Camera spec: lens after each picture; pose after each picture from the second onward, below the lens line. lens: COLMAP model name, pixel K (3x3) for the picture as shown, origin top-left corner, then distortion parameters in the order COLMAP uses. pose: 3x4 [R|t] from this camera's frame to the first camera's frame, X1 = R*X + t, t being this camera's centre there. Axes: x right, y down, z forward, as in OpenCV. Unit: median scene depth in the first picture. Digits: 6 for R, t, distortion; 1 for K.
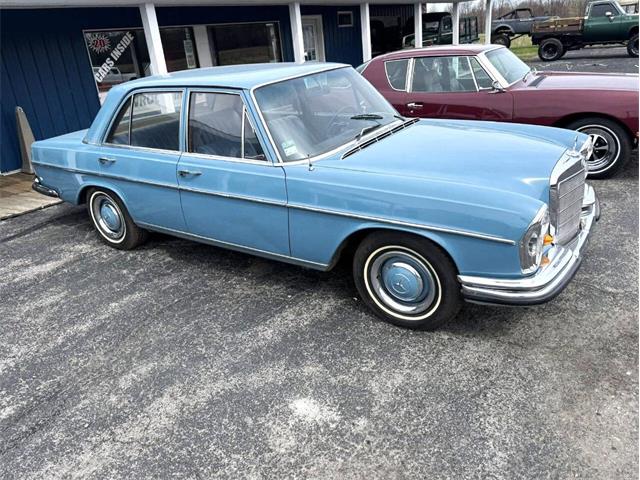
lens RADIAL K [[500.5, 0, 318.4], [0, 500.5, 239.4], [0, 0, 1]] dist [0.024127, -0.022299]
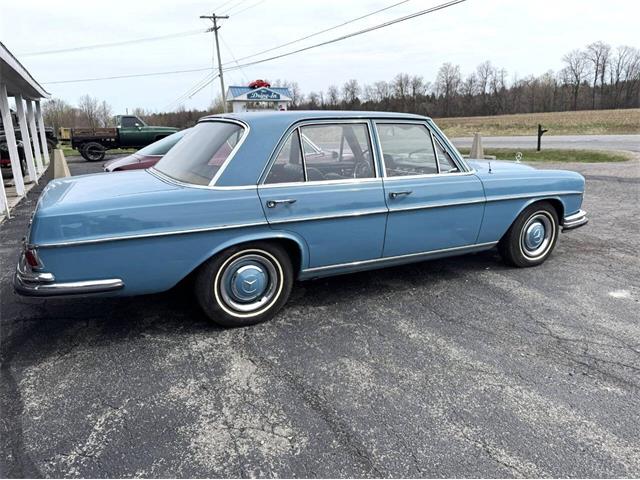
lens RADIAL K [[461.1, 0, 317.6], [0, 461.1, 236.2], [0, 0, 1]] dist [0.027256, -0.026407]
pose [[0.480012, -0.135491, 0.866736, -1.192842], [0.314494, 0.948908, -0.025835, -0.075620], [-0.818952, 0.284984, 0.498098, 0.670597]]
